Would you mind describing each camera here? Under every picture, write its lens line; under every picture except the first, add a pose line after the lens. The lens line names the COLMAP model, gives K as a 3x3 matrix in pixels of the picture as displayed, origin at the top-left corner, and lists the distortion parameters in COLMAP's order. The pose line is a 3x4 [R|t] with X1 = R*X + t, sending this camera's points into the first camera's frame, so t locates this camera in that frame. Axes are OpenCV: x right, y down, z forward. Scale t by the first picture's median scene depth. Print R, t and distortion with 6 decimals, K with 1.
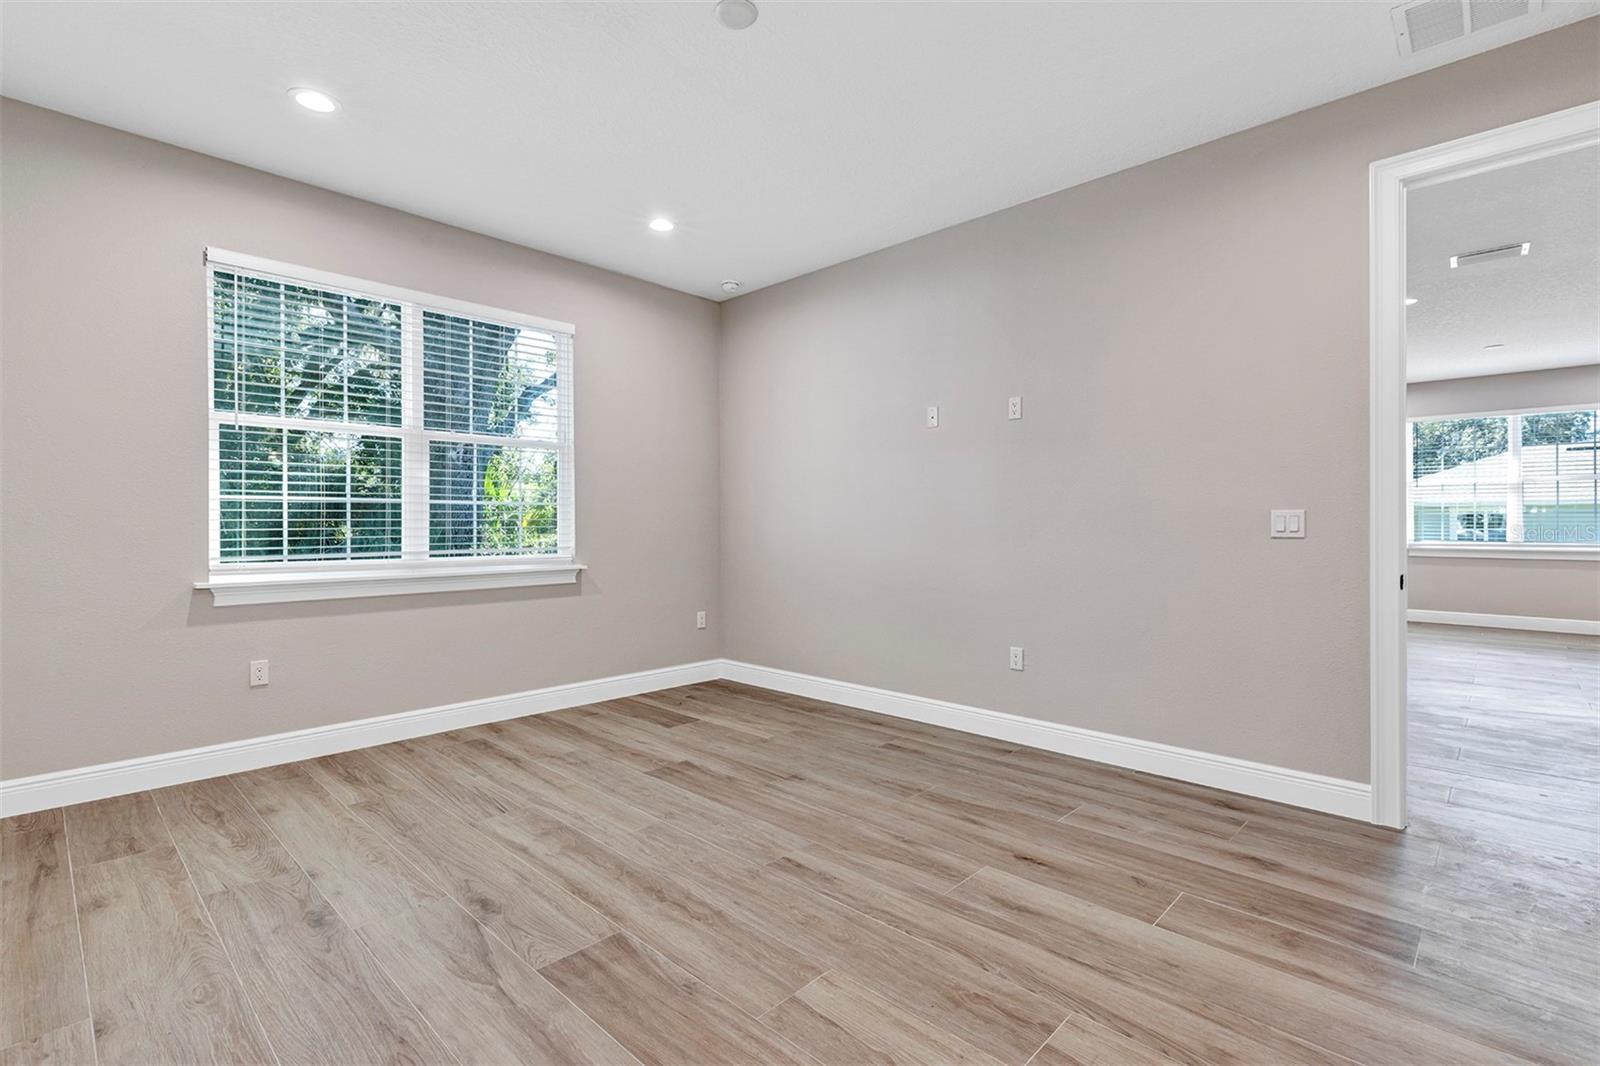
lens RADIAL K [[727.8, 0, 811.3], [0, 727.8, 554.7], [0, 0, 1]] dist [0.012546, 0.000942]
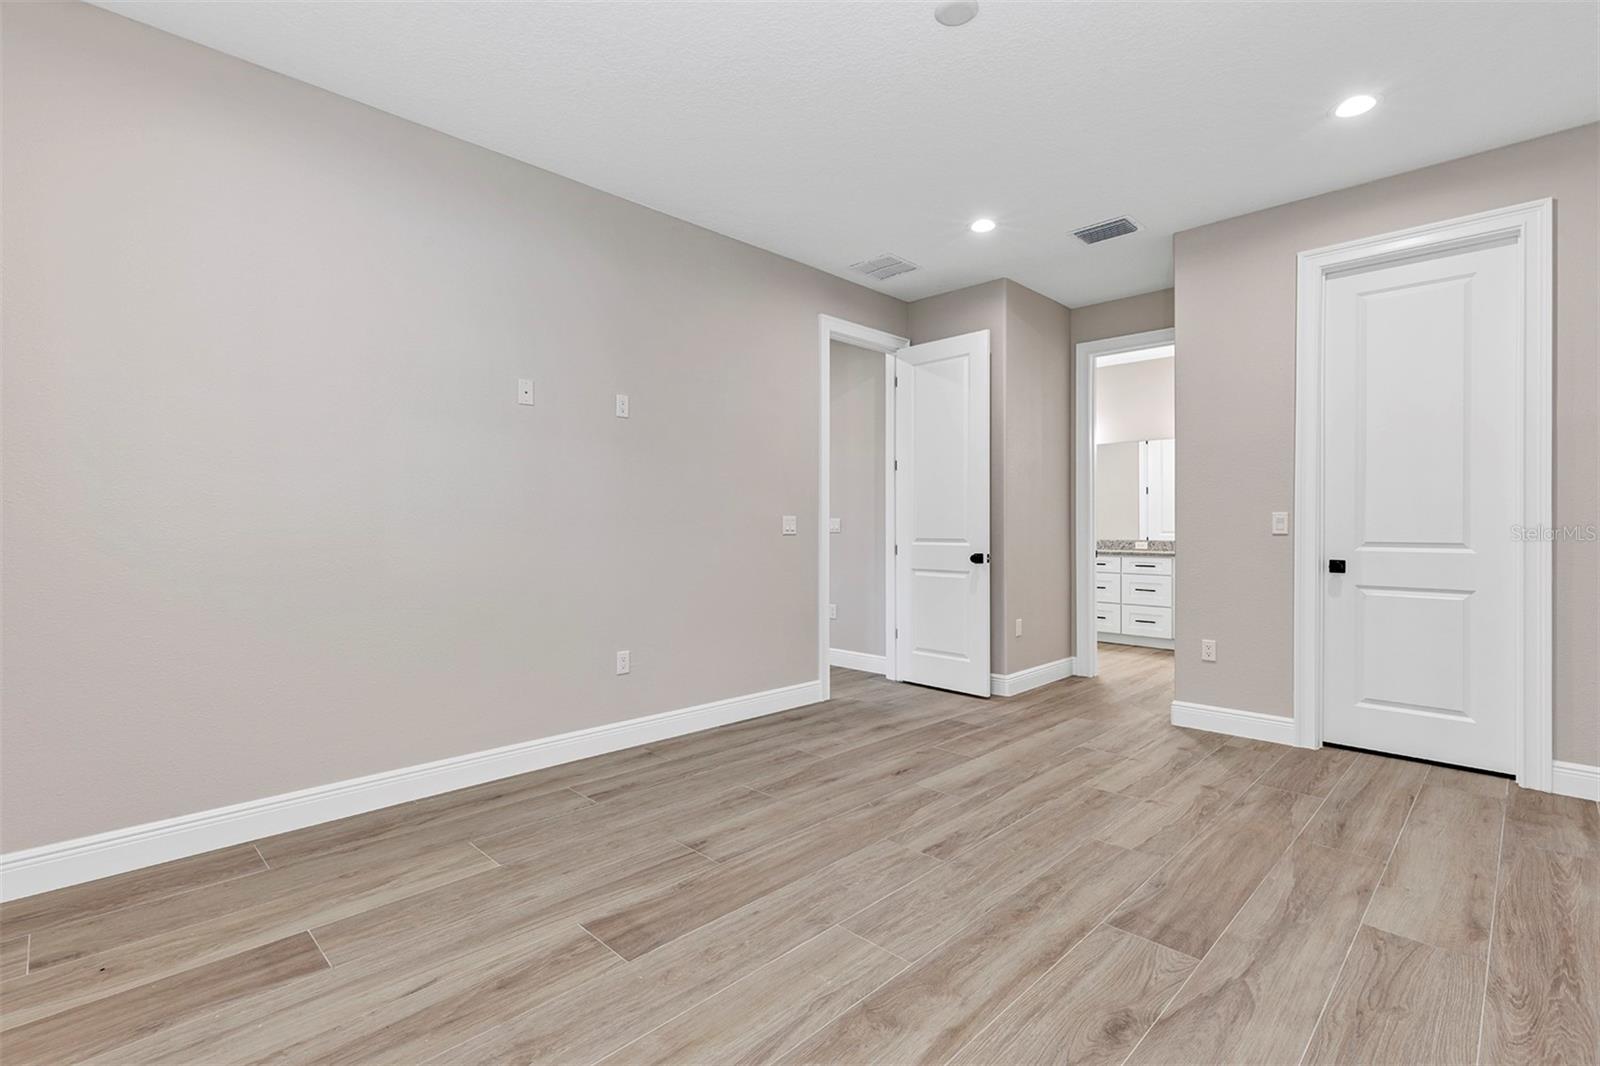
lens RADIAL K [[727.8, 0, 794.0], [0, 727.8, 533.6], [0, 0, 1]] dist [0.012546, 0.000942]
pose [[0.038843, -0.006942, 0.999221, -0.959665], [0.035759, 0.999345, 0.005553, -0.037237], [-0.998605, 0.035516, 0.039066, 1.018594]]
